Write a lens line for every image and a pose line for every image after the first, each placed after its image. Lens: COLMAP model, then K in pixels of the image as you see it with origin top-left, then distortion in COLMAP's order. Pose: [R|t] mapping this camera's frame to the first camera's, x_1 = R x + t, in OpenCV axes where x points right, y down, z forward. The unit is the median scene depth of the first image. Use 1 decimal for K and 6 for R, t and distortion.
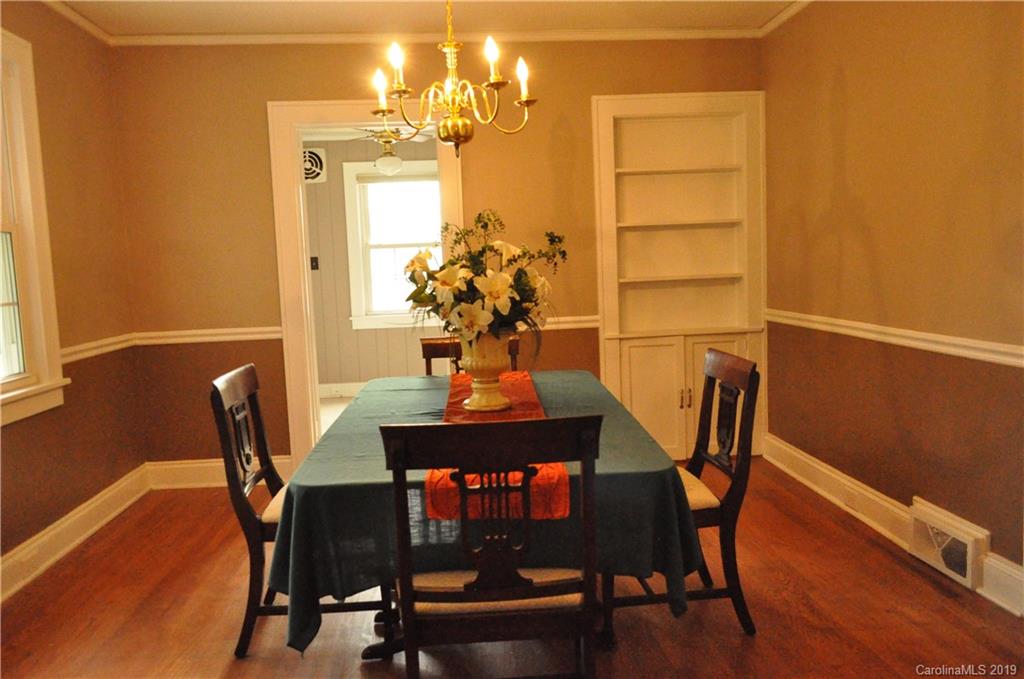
lens RADIAL K [[796.6, 0, 510.9], [0, 796.6, 344.3], [0, 0, 1]] dist [-0.010071, 0.001505]
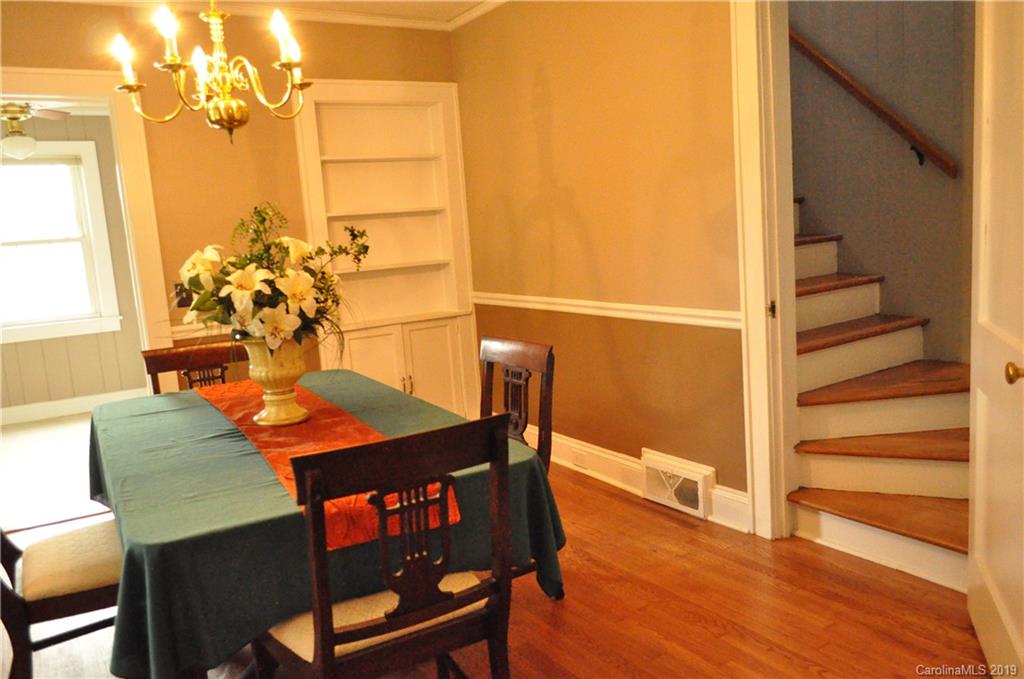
lens RADIAL K [[796.6, 0, 510.9], [0, 796.6, 344.3], [0, 0, 1]] dist [-0.010071, 0.001505]
pose [[0.888938, -0.089502, 0.449199, -0.191201], [0.081439, 0.995981, 0.037285, -0.019113], [-0.450730, 0.003439, 0.892654, 0.067258]]
